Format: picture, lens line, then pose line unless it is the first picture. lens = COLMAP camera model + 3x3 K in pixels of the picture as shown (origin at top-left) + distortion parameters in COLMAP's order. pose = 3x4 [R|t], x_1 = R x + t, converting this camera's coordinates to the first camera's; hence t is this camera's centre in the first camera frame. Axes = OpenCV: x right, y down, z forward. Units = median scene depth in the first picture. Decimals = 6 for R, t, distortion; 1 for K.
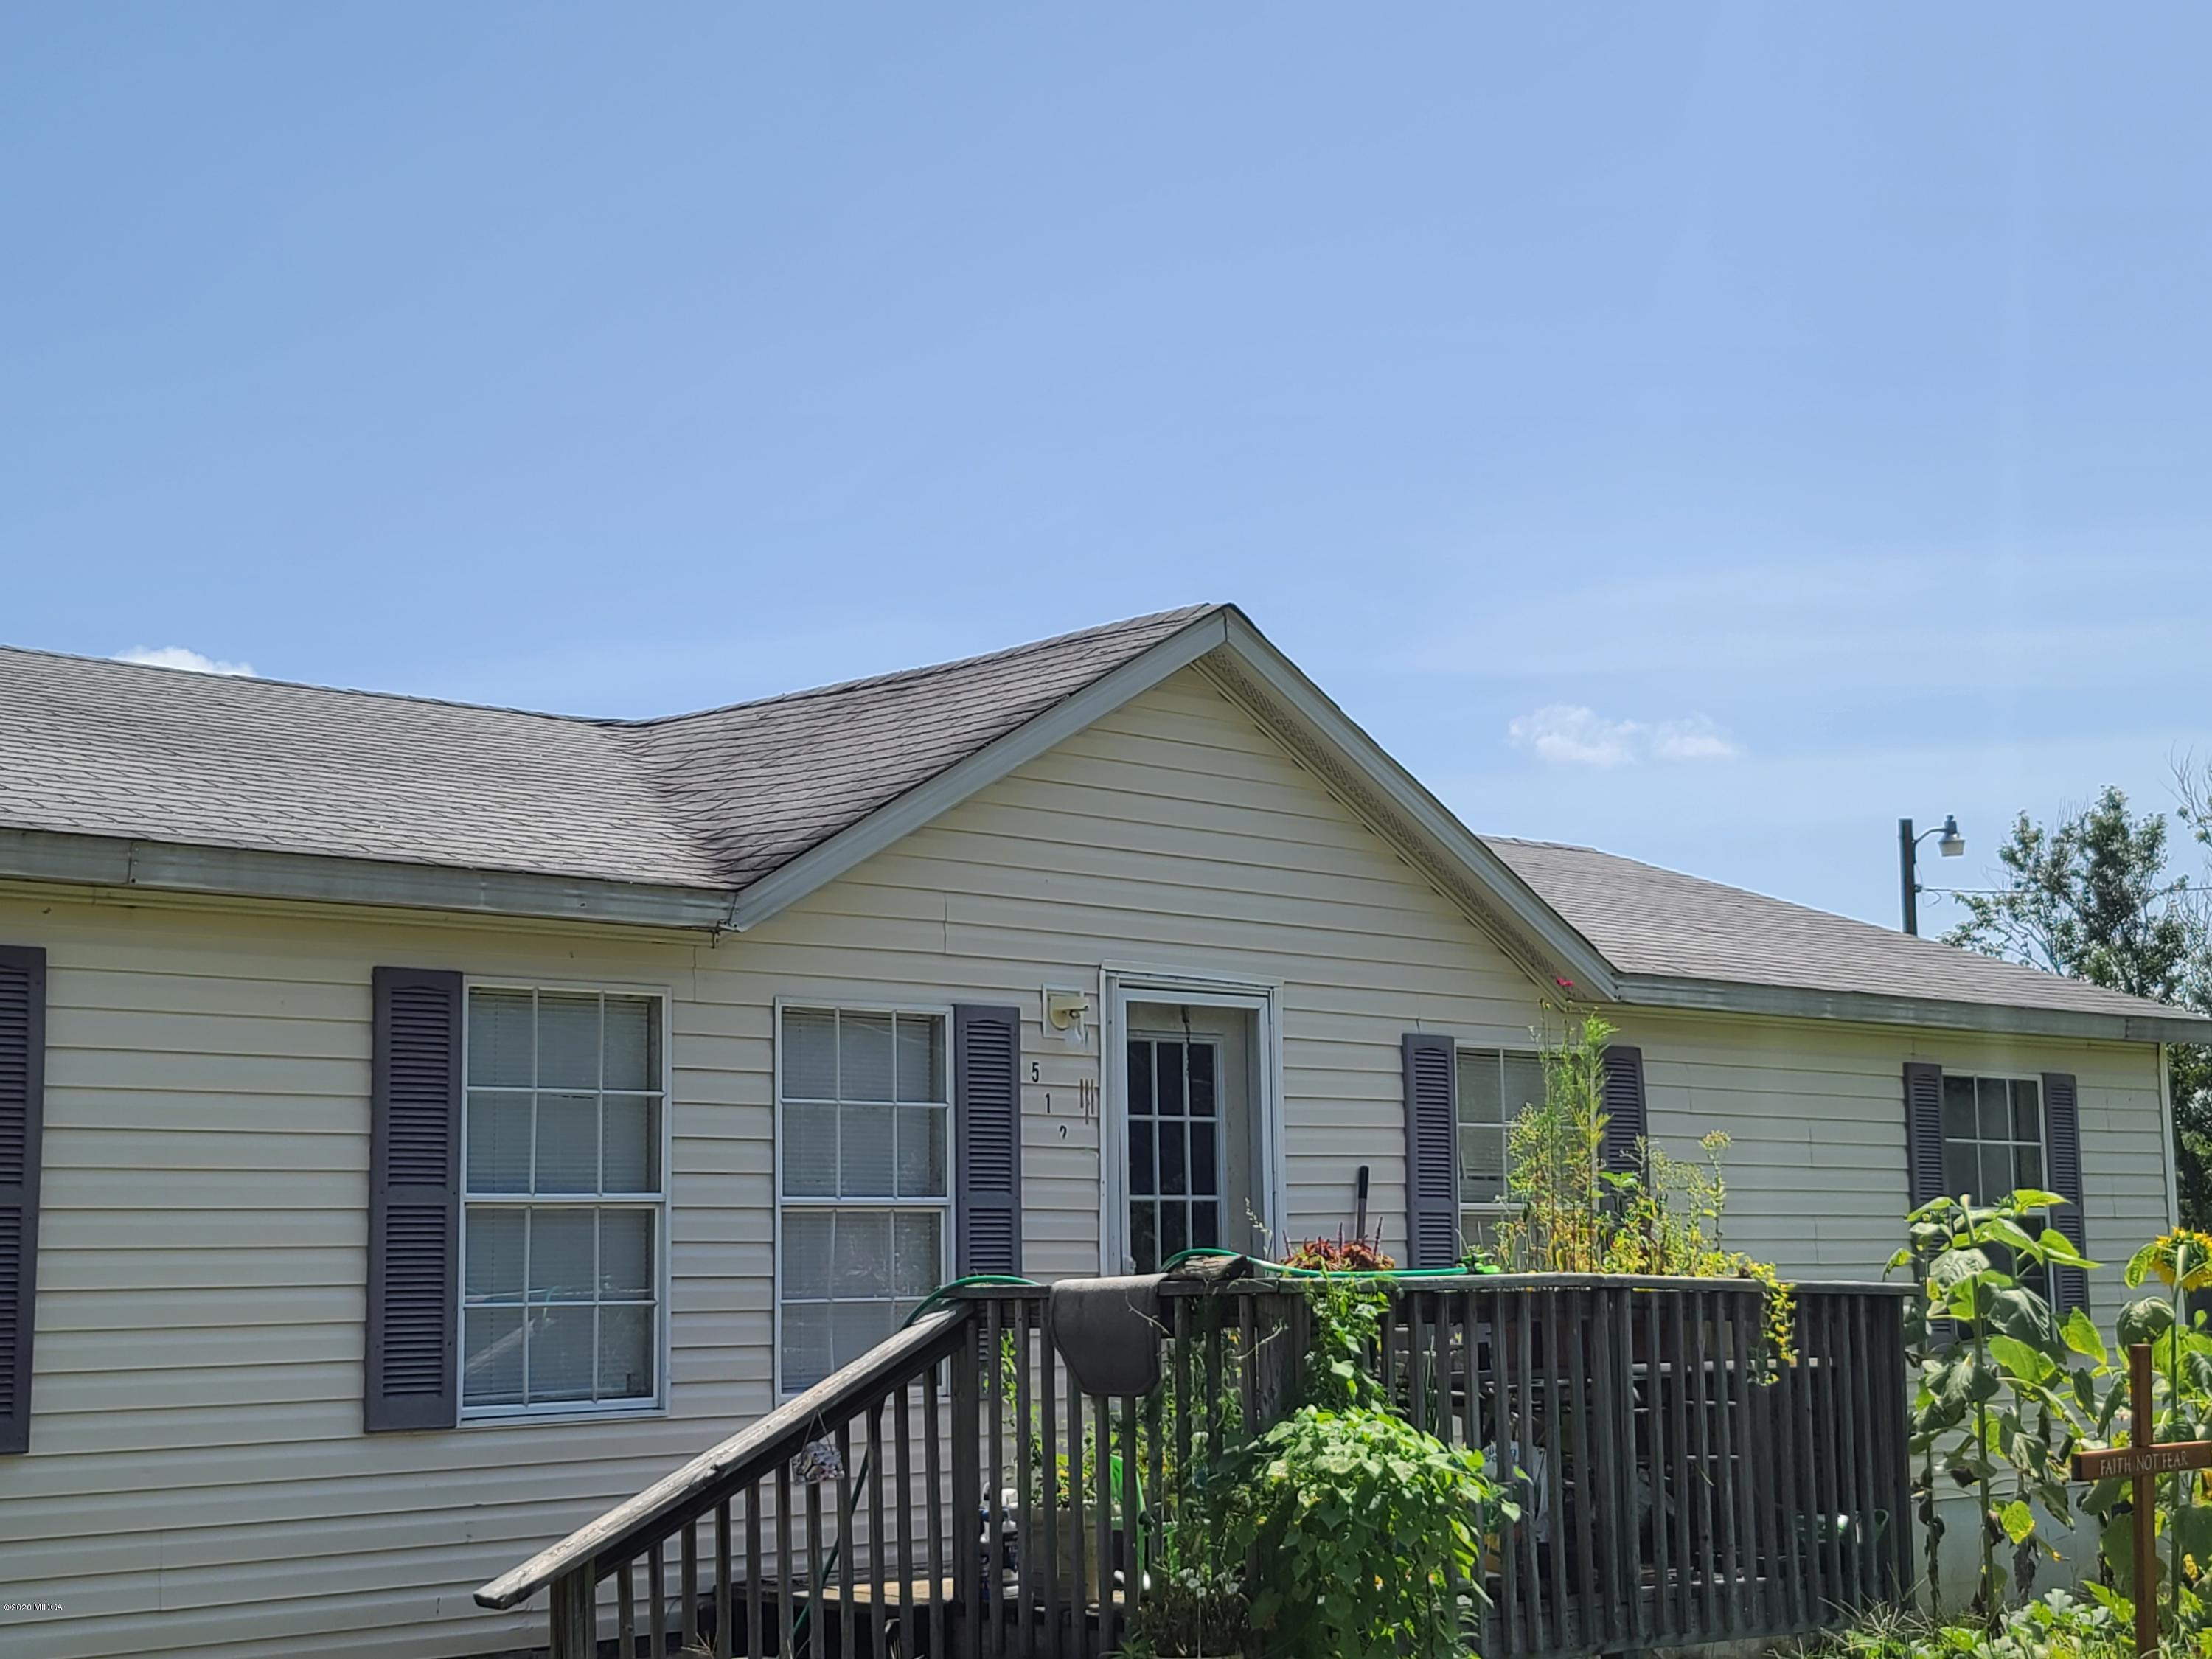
lens RADIAL K [[3102.4, 0, 1106.0], [0, 3102.4, 829.5], [0, 0, 1]] dist [0.088547, -0.161307]
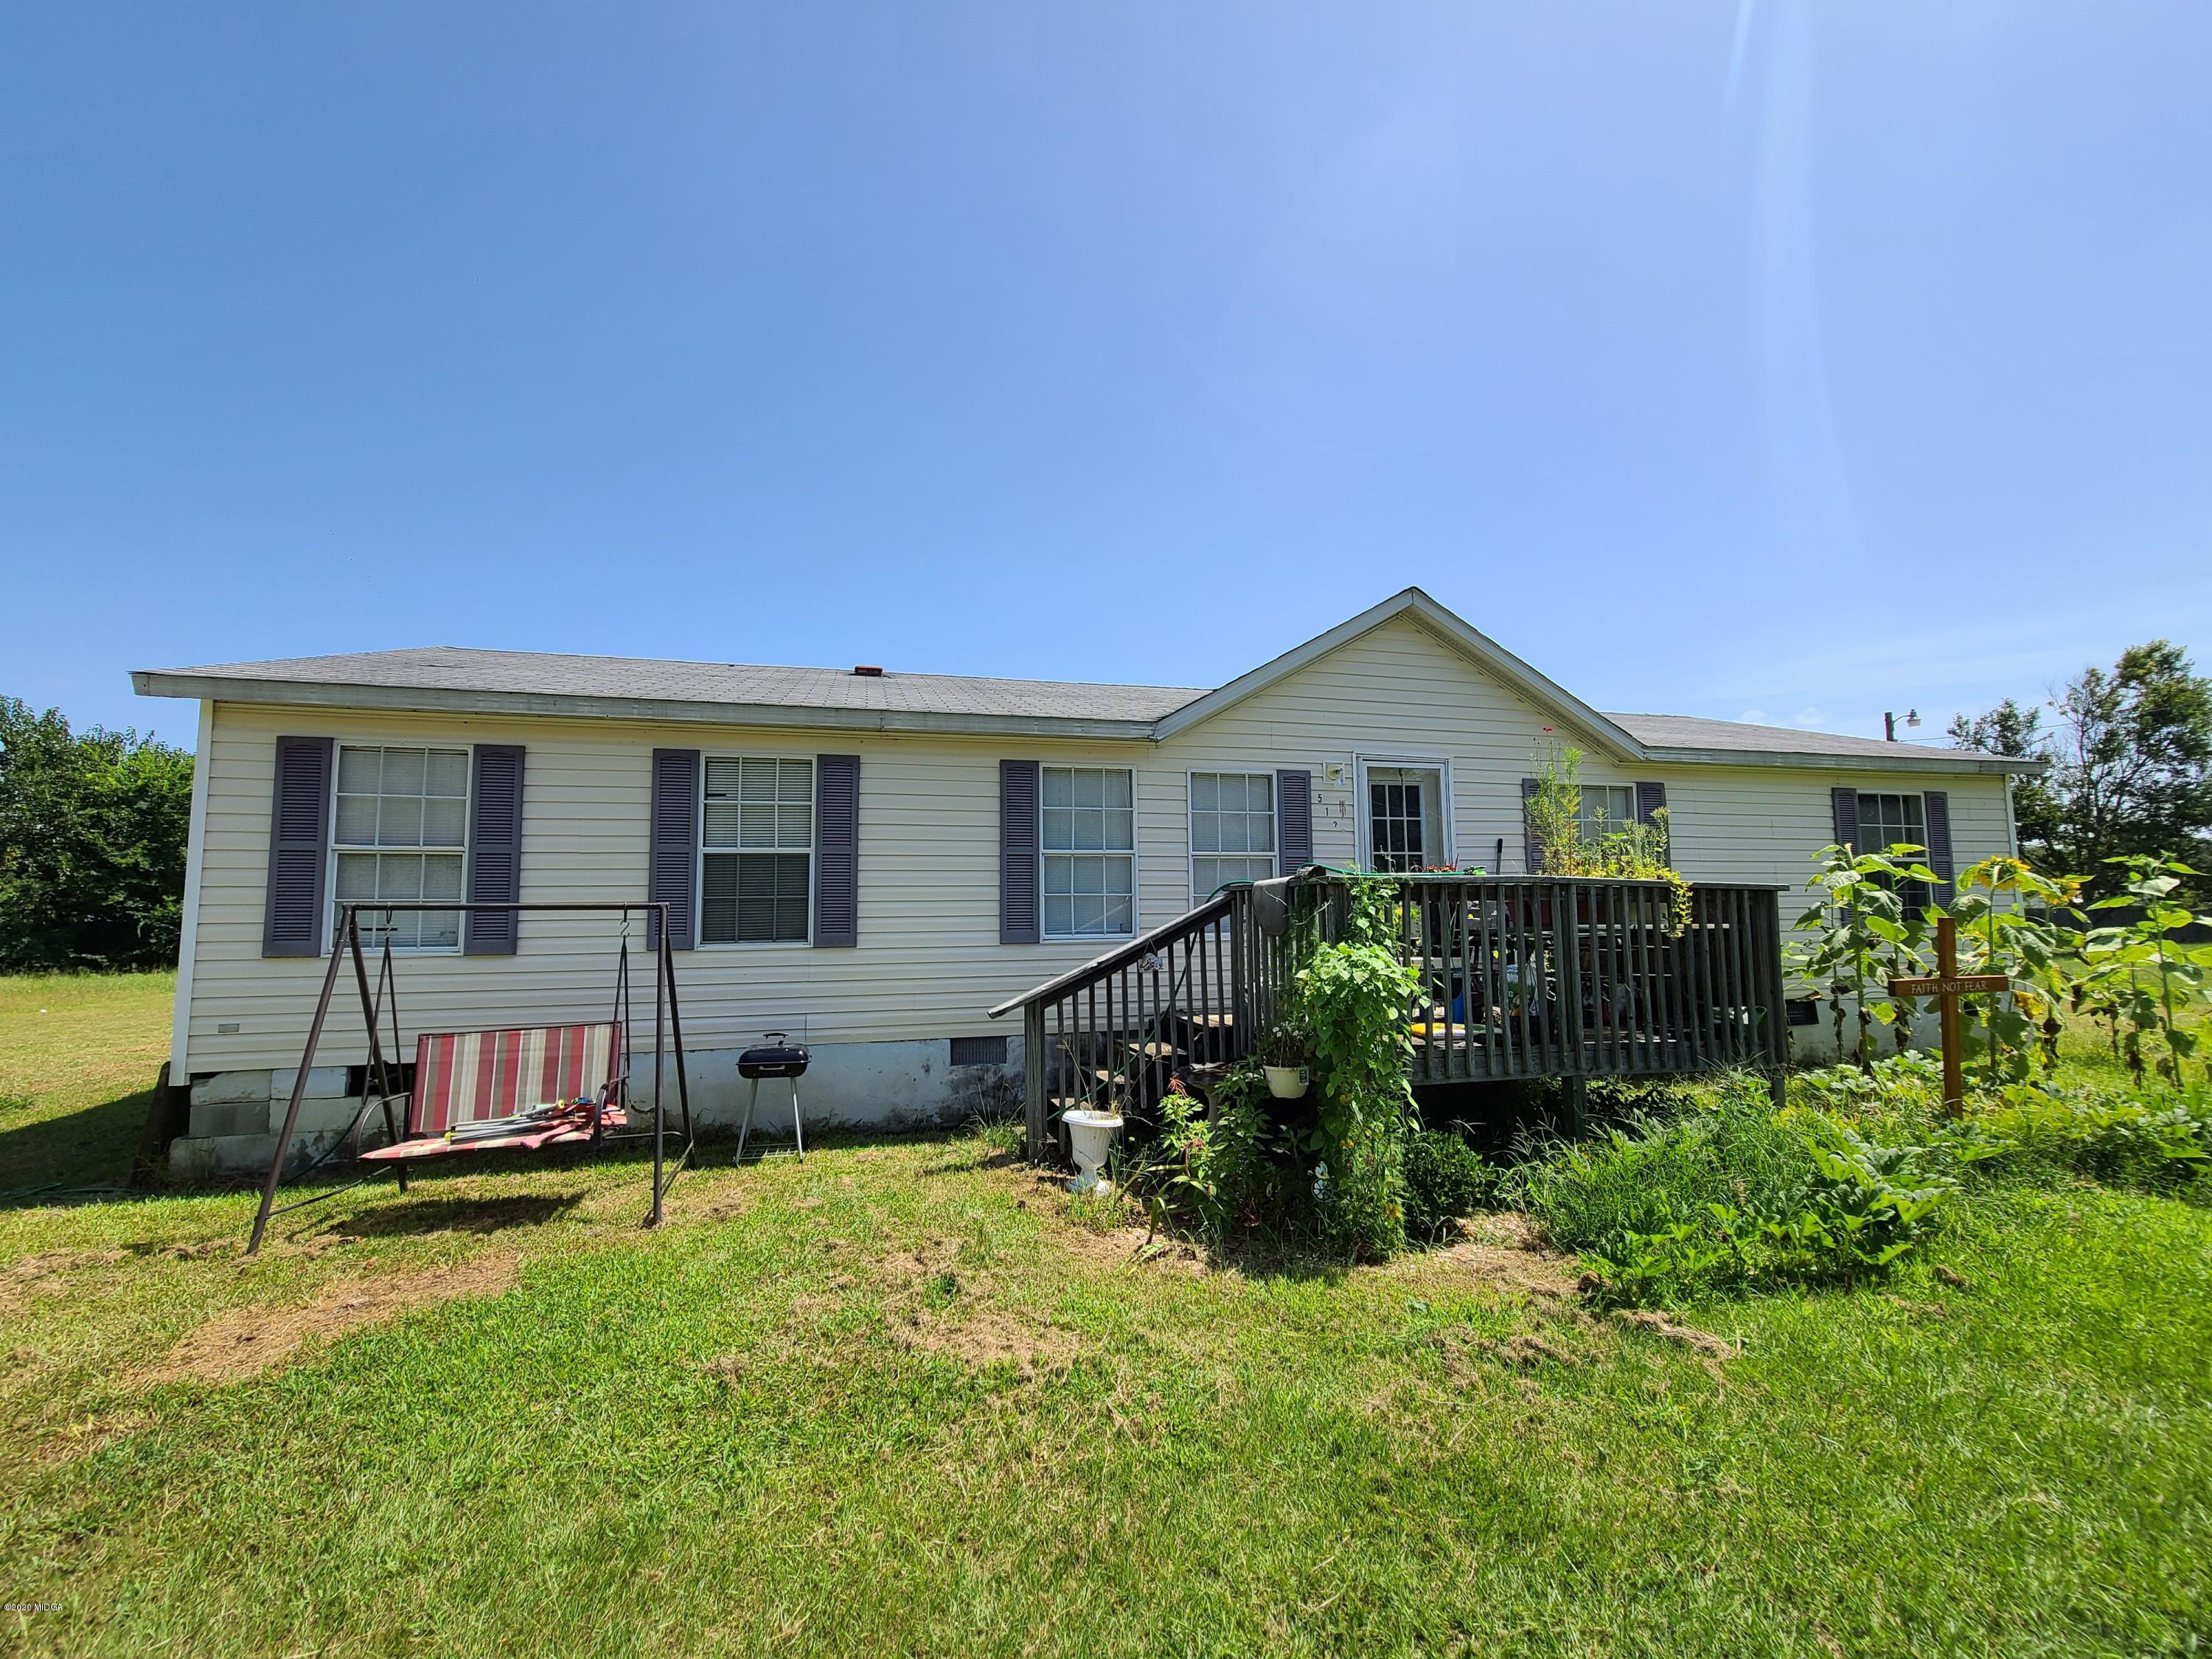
lens RADIAL K [[891.2, 0, 1106.0], [0, 891.2, 829.5], [0, 0, 1]] dist [0.000772, 0.000078]
pose [[0.881378, -0.036834, -0.470973, 0.152340], [0.063307, 0.997173, 0.040486, 0.066594], [0.468151, -0.065500, 0.881218, 0.353953]]
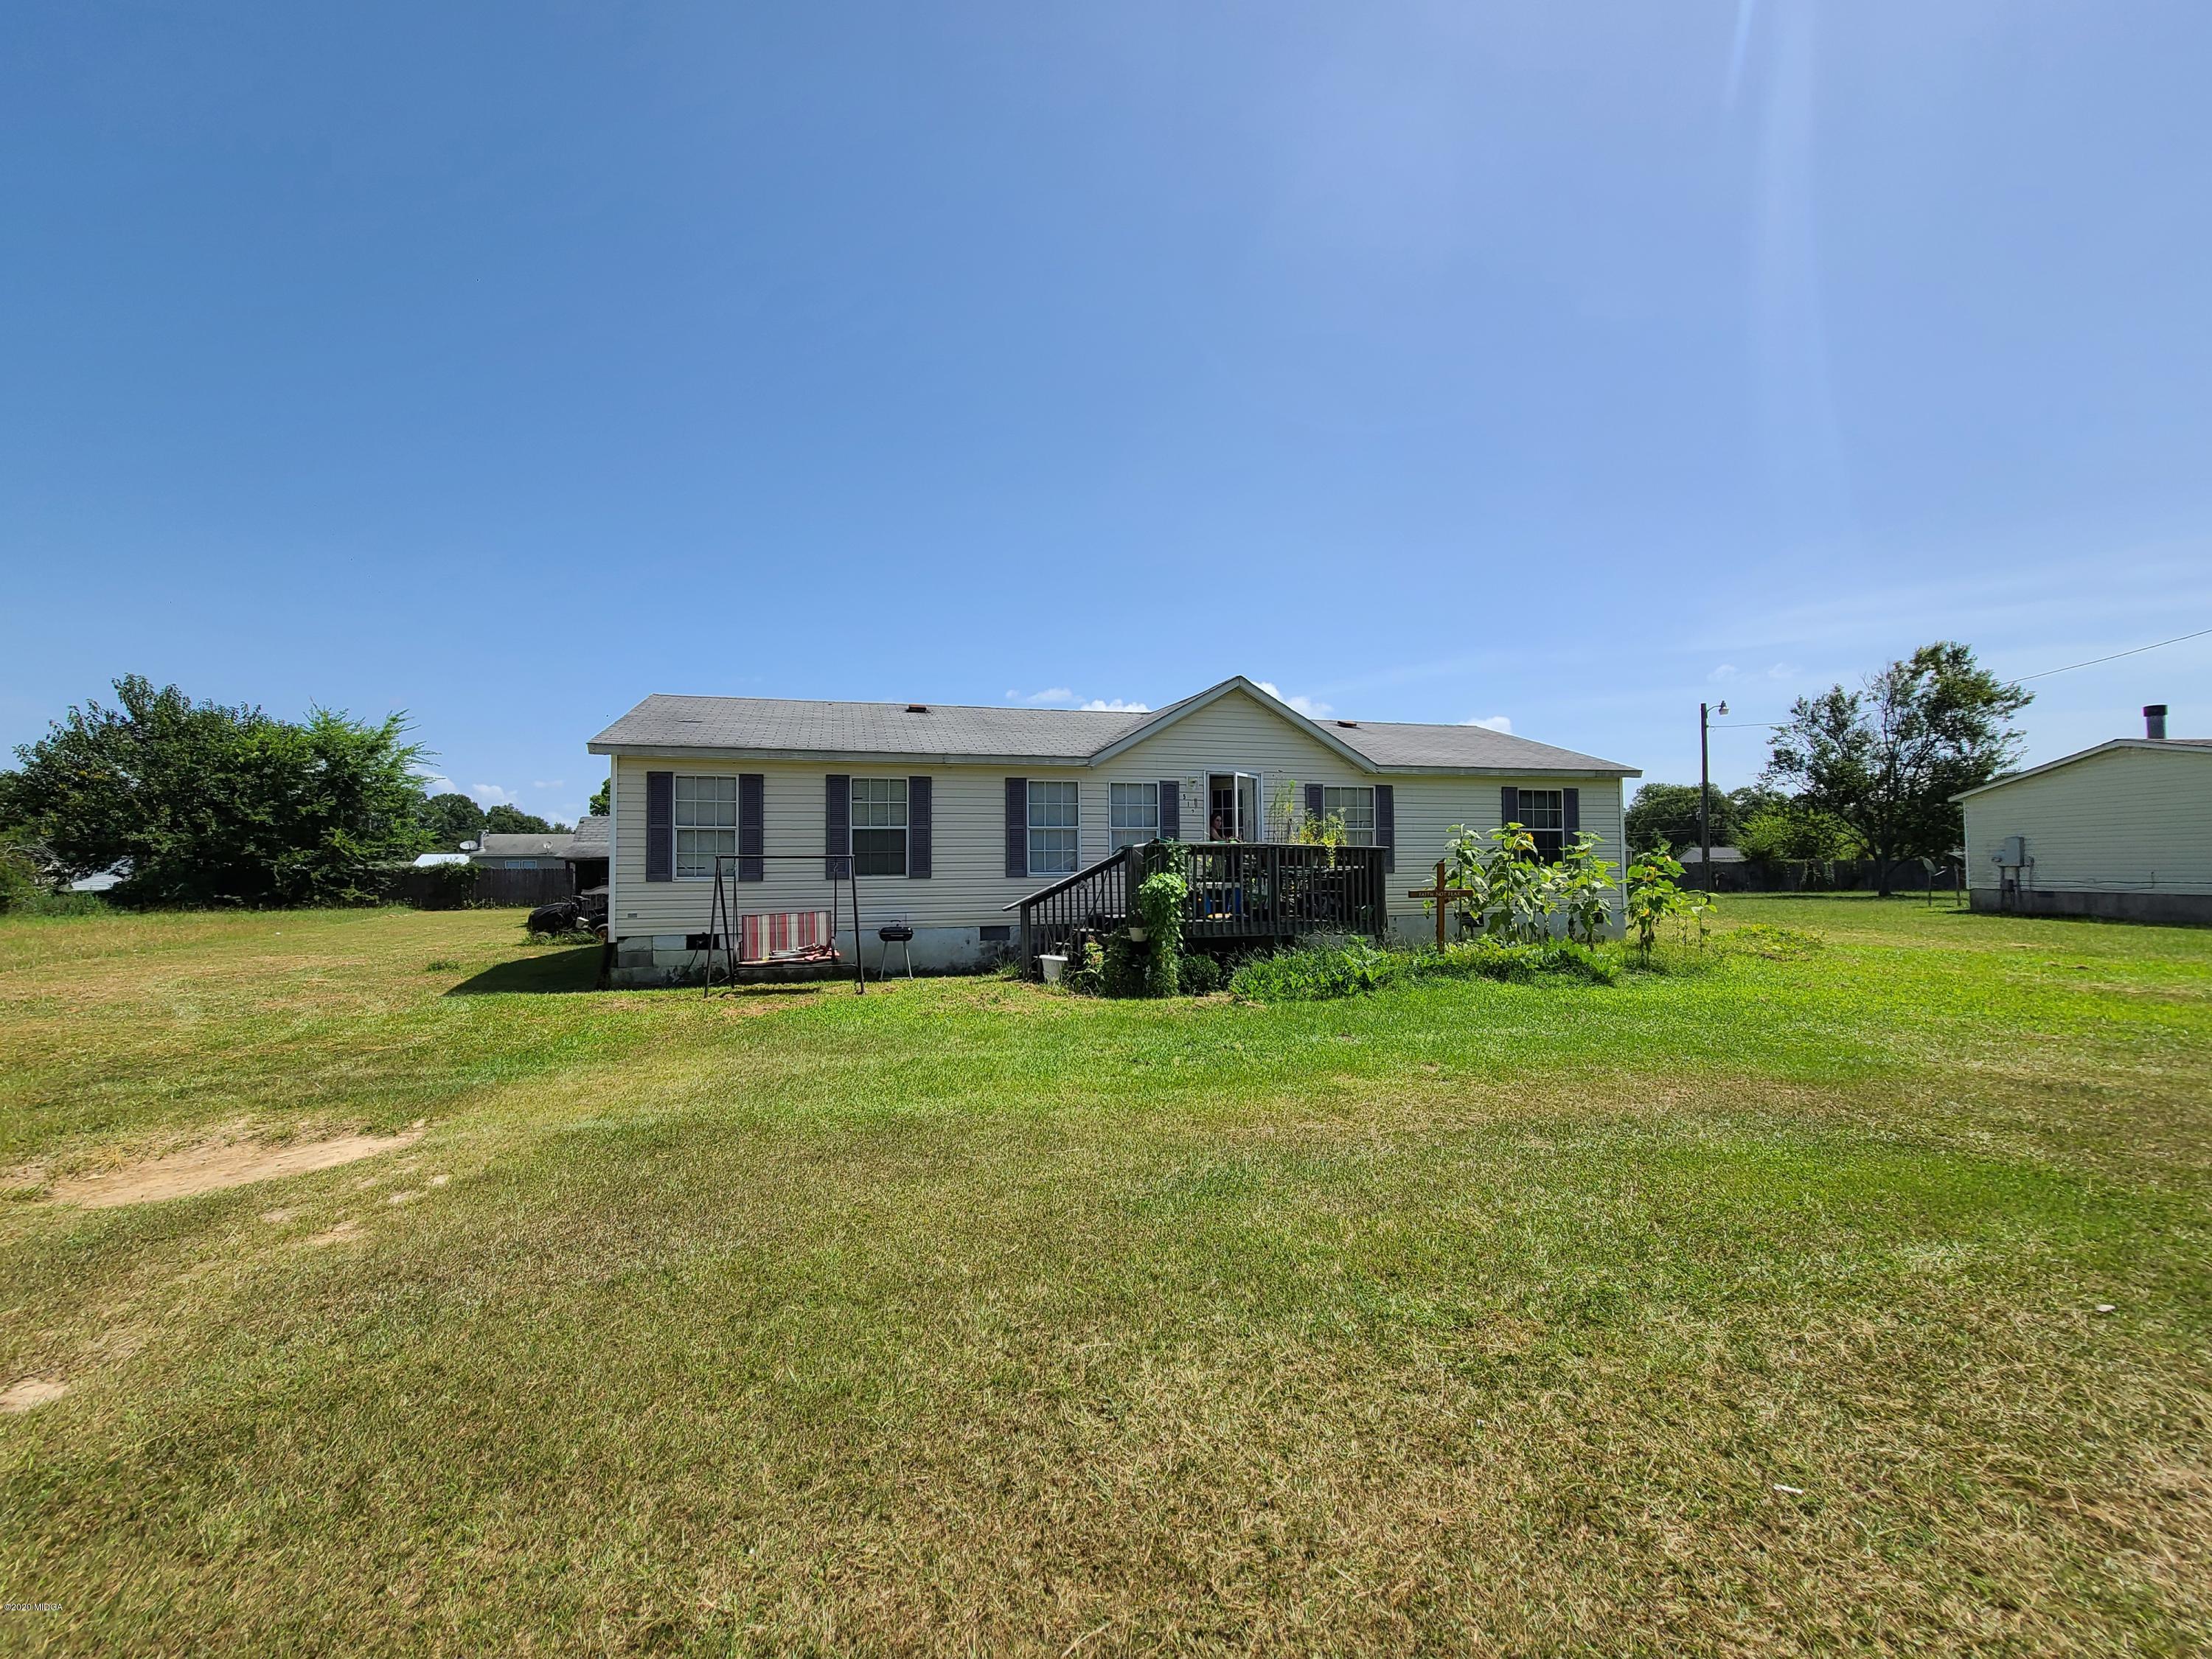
lens RADIAL K [[891.2, 0, 1106.0], [0, 891.2, 829.5], [0, 0, 1]] dist [0.000772, 0.000078]
pose [[0.891530, -0.008611, -0.452879, 0.430949], [0.058728, 0.993578, 0.096719, 0.001256], [0.449137, -0.112824, 0.886310, -0.096787]]
